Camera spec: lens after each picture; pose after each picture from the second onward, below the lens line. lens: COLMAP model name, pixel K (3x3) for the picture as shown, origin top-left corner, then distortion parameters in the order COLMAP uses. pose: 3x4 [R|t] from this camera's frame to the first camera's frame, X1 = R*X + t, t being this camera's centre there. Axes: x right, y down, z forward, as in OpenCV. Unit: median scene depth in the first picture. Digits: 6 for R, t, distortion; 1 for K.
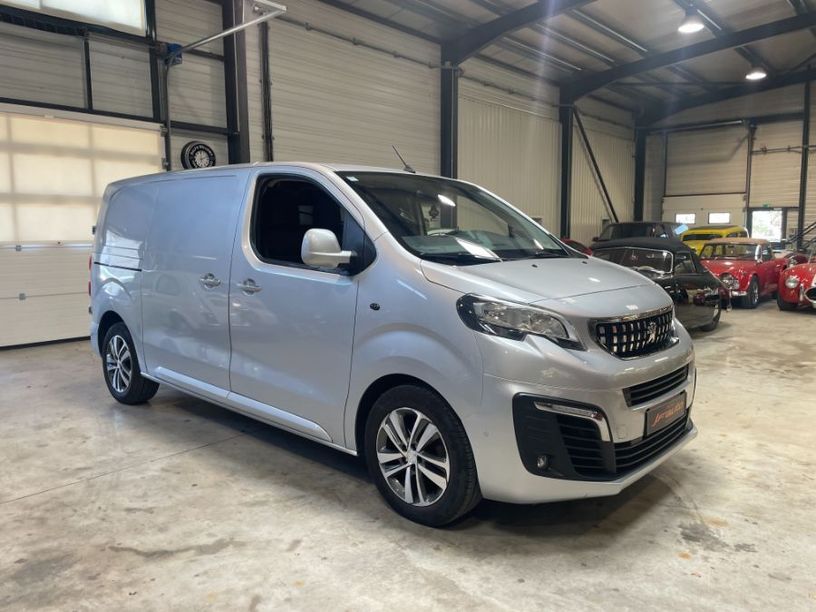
lens RADIAL K [[615.7, 0, 412.0], [0, 615.7, 303.1], [0, 0, 1]] dist [0.094203, -0.127864]
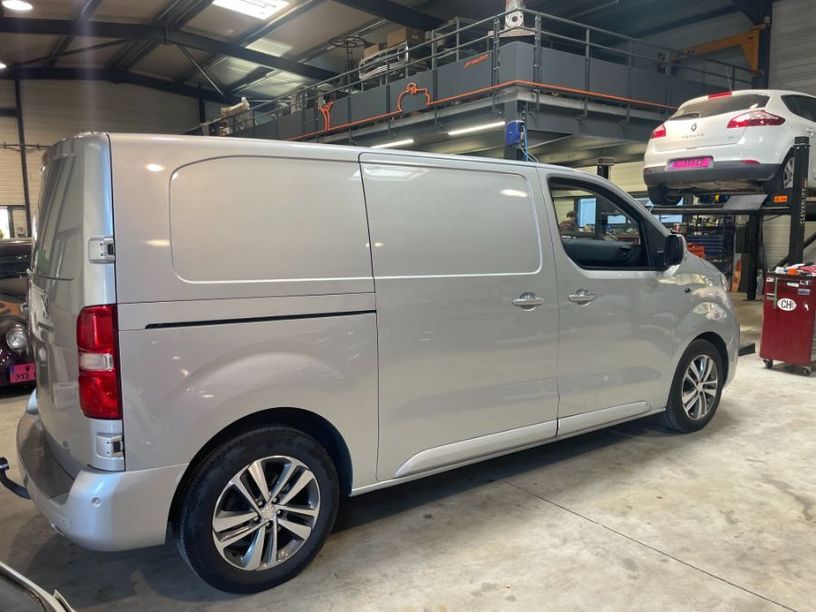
lens RADIAL K [[619.9, 0, 409.8], [0, 619.9, 304.9], [0, 0, 1]] dist [0.096323, -0.129965]
pose [[0.210395, -0.125268, 0.969558, -1.513007], [0.119436, 0.987621, 0.101684, -0.173318], [-0.970293, 0.094407, 0.222752, 1.266457]]
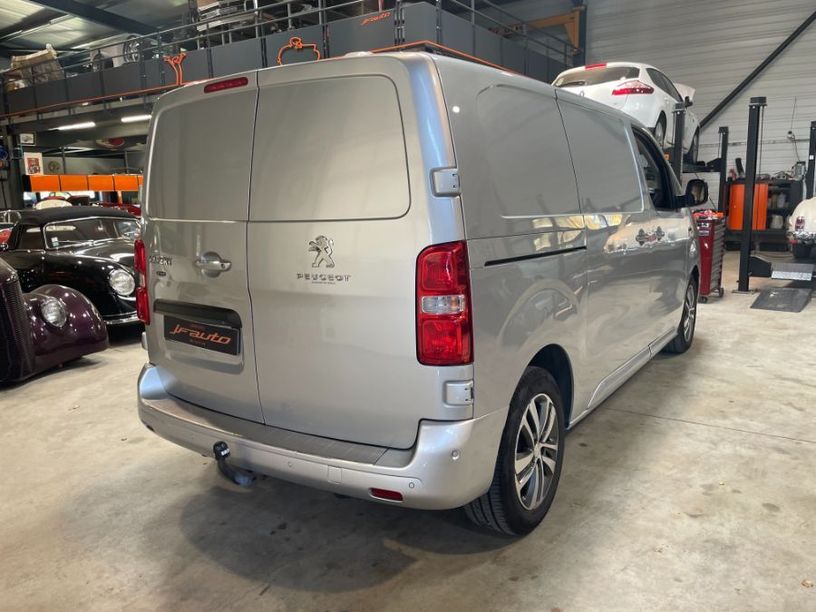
lens RADIAL K [[619.5, 0, 403.9], [0, 619.5, 303.1], [0, 0, 1]] dist [0.102395, -0.133857]
pose [[-0.141909, -0.166532, 0.975771, -1.529669], [0.140041, 0.972455, 0.186333, -0.208057], [-0.979924, 0.163090, -0.114679, 1.896593]]
